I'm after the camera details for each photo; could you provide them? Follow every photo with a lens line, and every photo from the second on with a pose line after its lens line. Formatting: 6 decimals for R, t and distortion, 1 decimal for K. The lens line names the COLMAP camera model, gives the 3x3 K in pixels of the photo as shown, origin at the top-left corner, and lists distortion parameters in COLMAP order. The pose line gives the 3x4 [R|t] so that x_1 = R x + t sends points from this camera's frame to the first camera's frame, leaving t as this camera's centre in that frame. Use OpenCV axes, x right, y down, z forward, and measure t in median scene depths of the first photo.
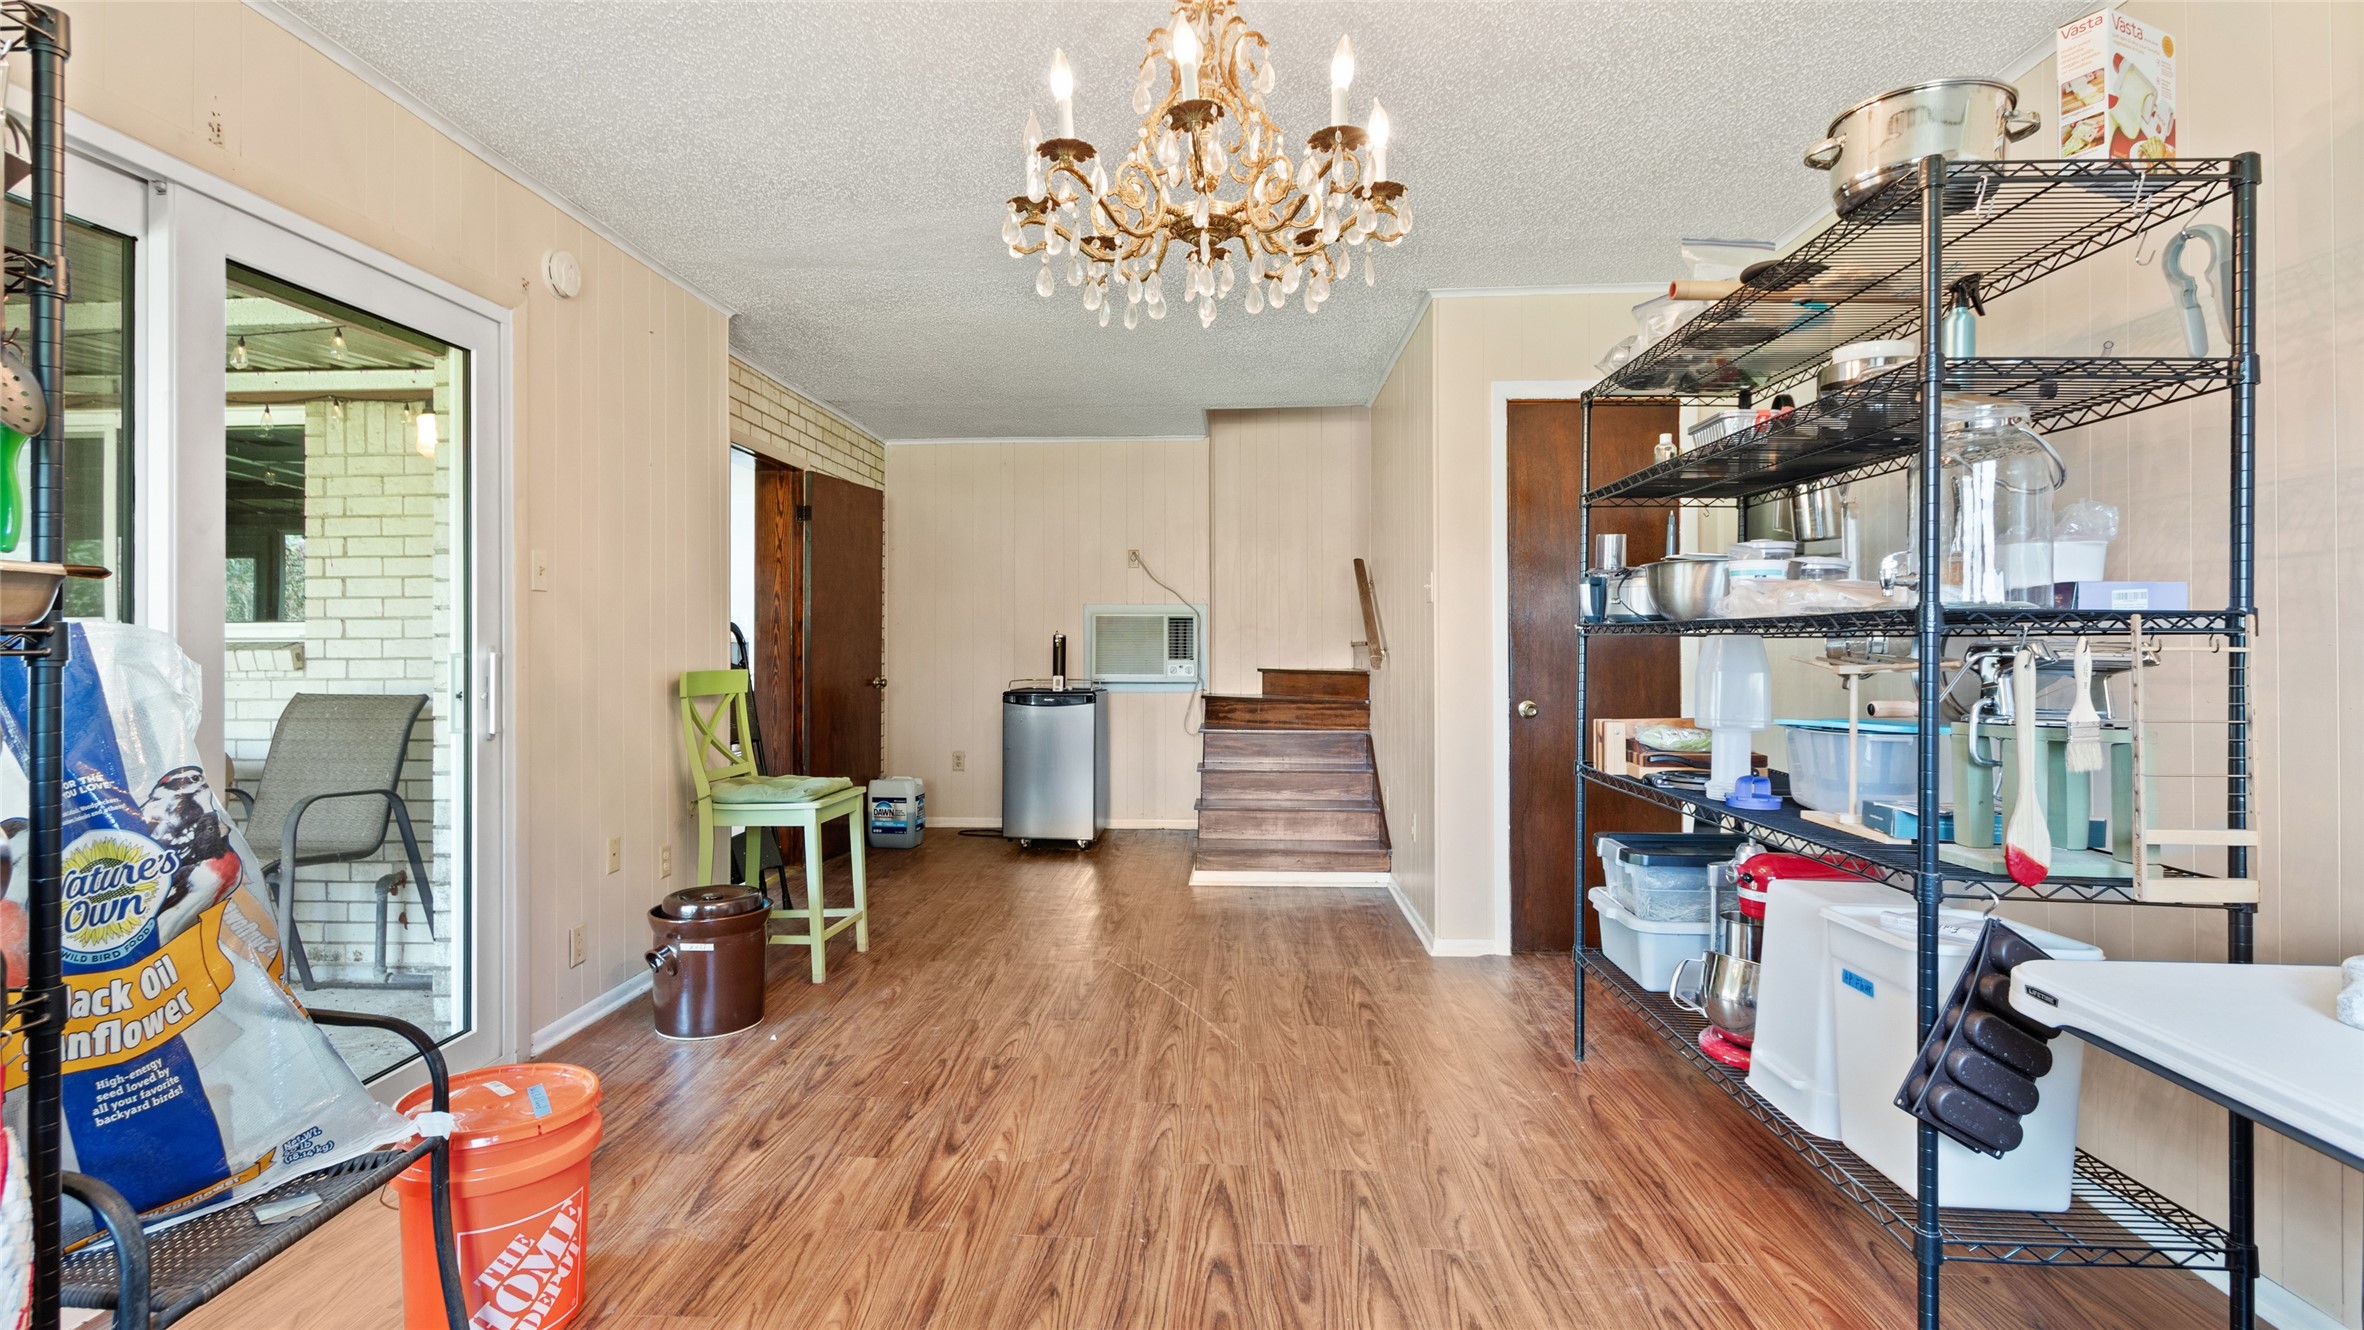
lens RADIAL K [[1120.2, 0, 1144.7], [0, 1120.2, 656.7], [0, 0, 1]] dist [-0.000157, -0.000190]
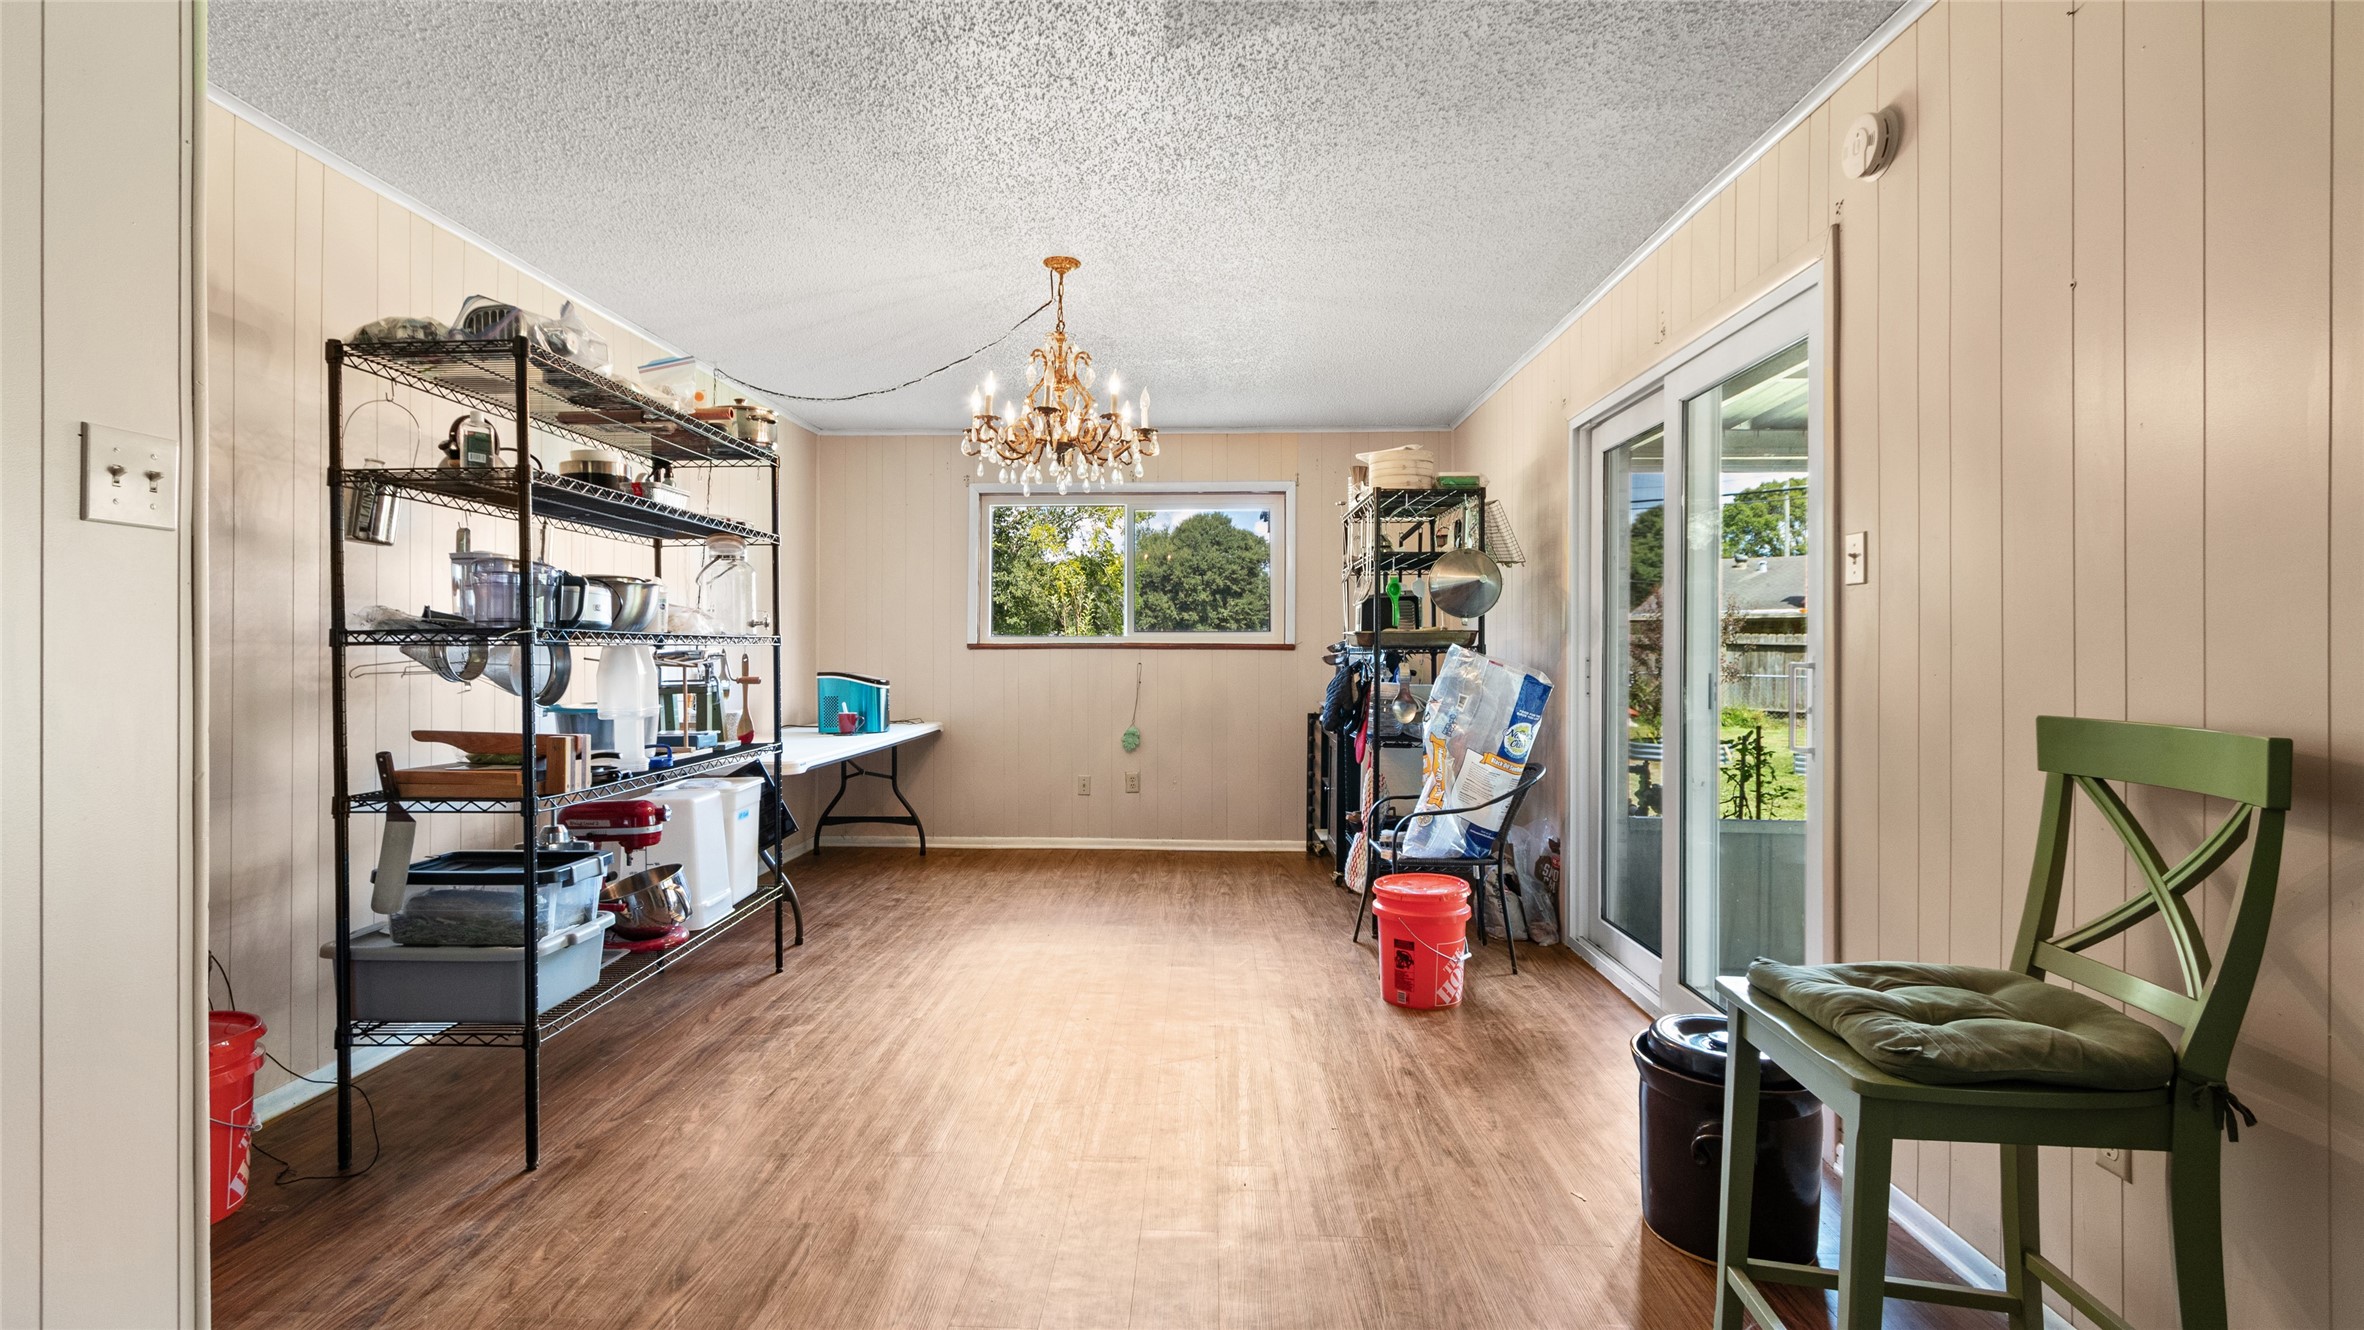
lens RADIAL K [[1120.2, 0, 1144.7], [0, 1120.2, 656.7], [0, 0, 1]] dist [-0.000157, -0.000190]
pose [[-0.999593, -0.004029, -0.028238, -0.036170], [-0.004298, 0.999946, 0.009496, -0.022861], [0.028199, 0.009613, -0.999556, 2.371500]]
